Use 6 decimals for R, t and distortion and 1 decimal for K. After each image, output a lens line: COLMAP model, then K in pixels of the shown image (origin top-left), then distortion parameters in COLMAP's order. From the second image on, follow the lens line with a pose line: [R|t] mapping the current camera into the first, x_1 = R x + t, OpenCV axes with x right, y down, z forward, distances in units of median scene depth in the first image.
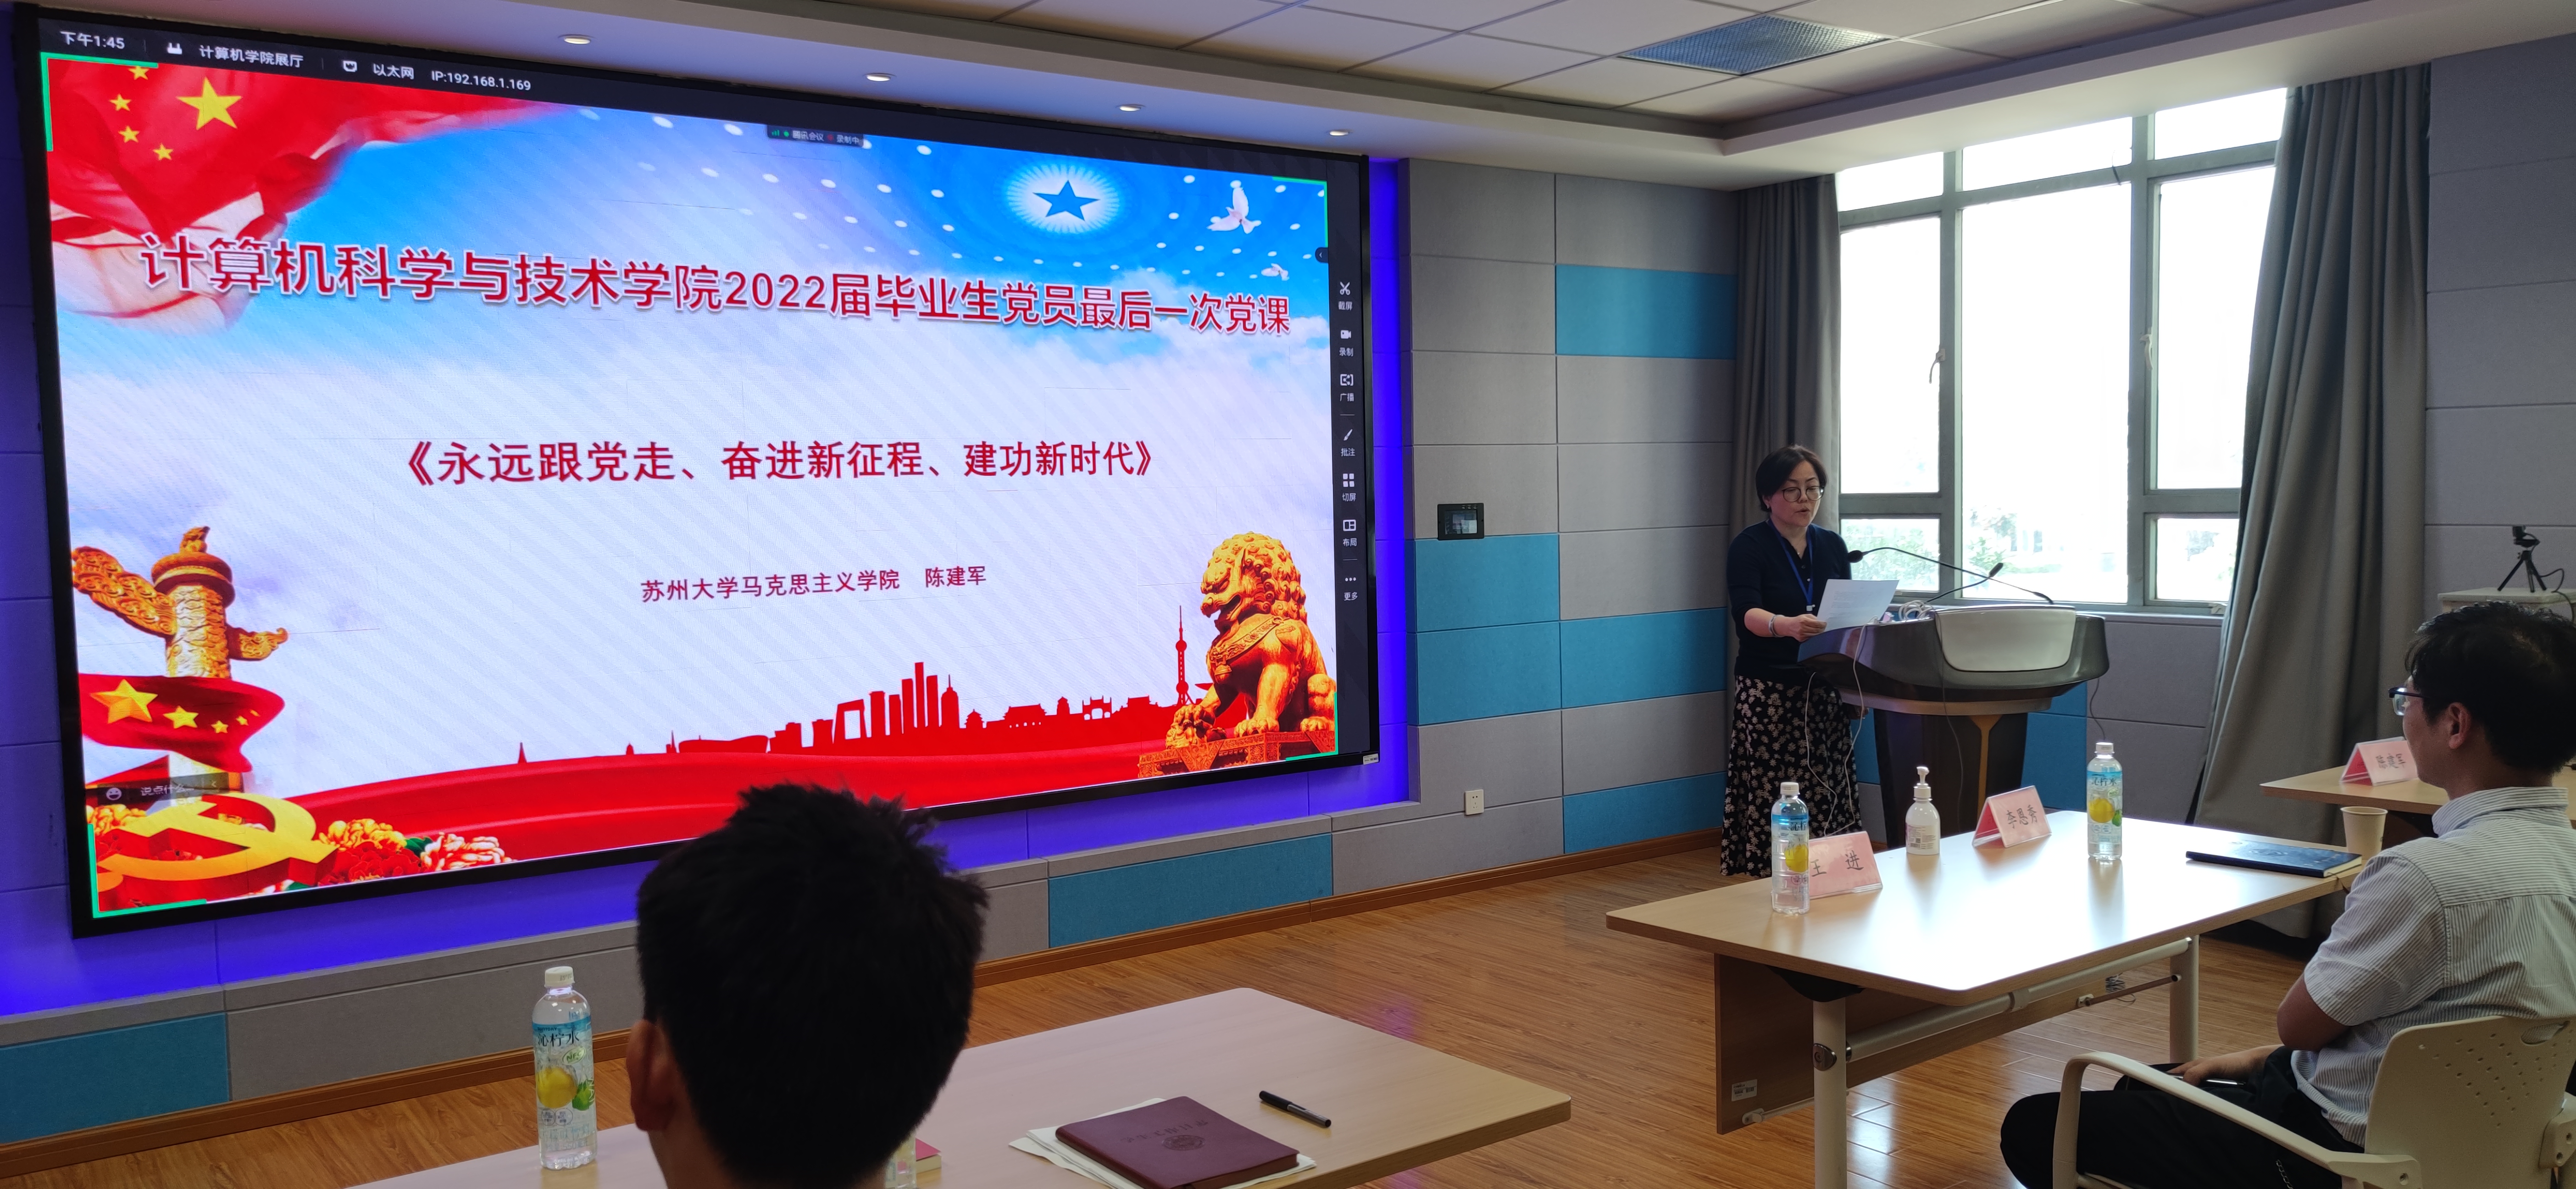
lens RADIAL K [[1858.6, 0, 1297.2], [0, 1858.6, 622.4], [0, 0, 1]] dist [0.011553, -0.021138]
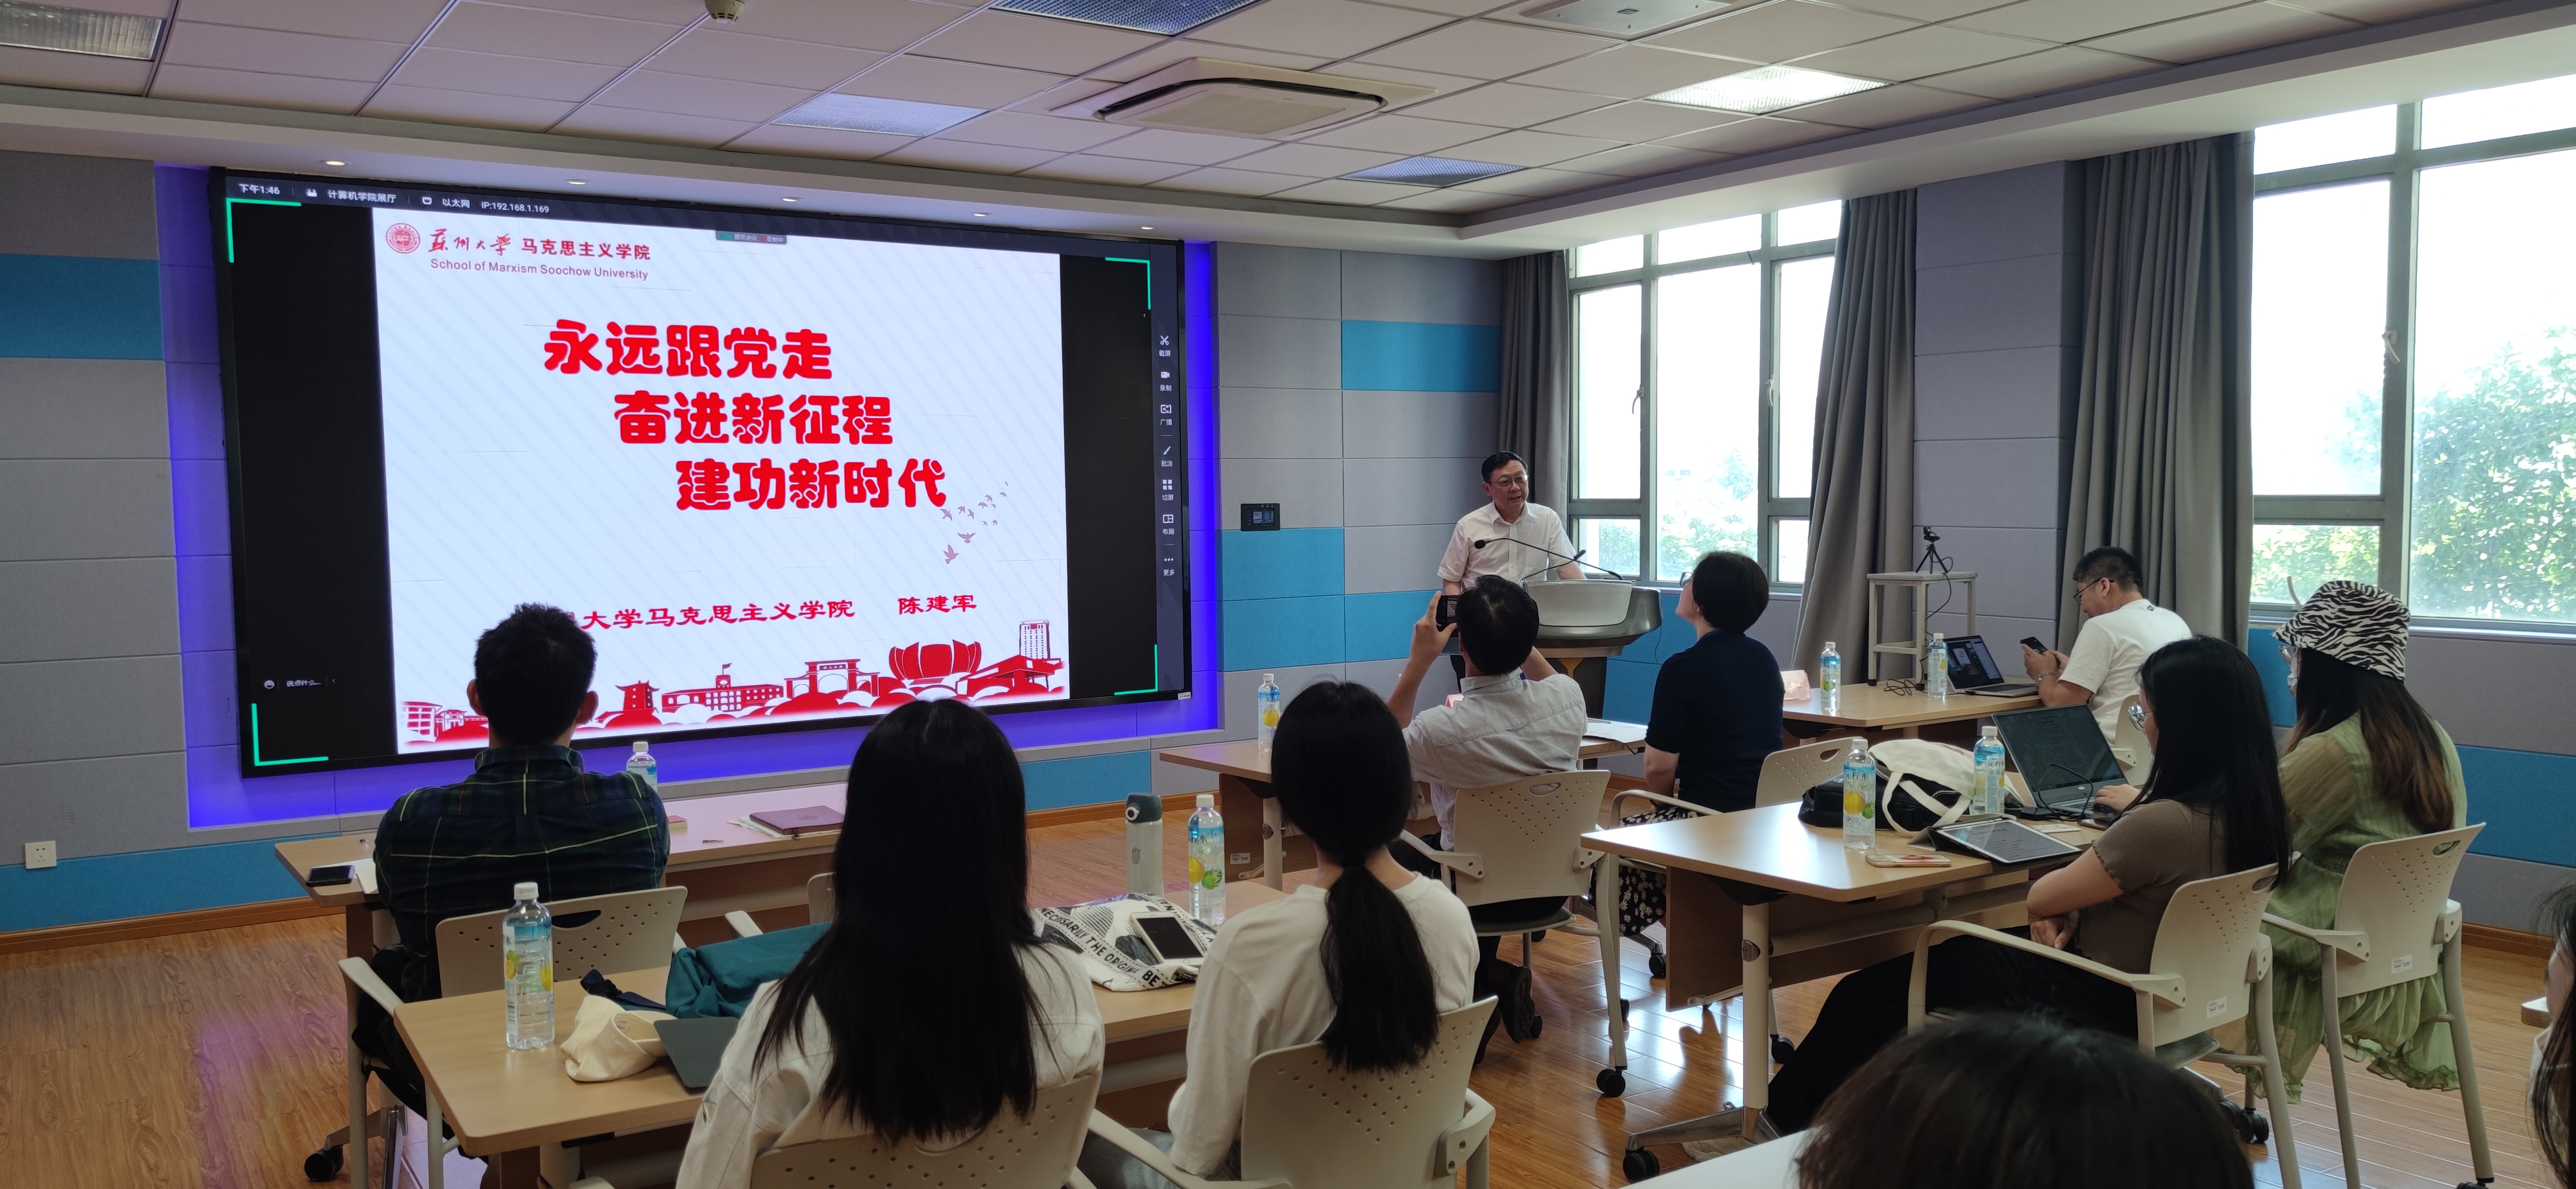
lens RADIAL K [[1858.6, 0, 1301.3], [0, 1858.6, 637.4], [0, 0, 1]] dist [0.011553, -0.021138]
pose [[0.998839, 0.013324, -0.046285, 0.181961], [-0.012985, 0.999887, 0.007632, 0.020638], [0.046382, -0.007022, 0.998899, -0.315605]]
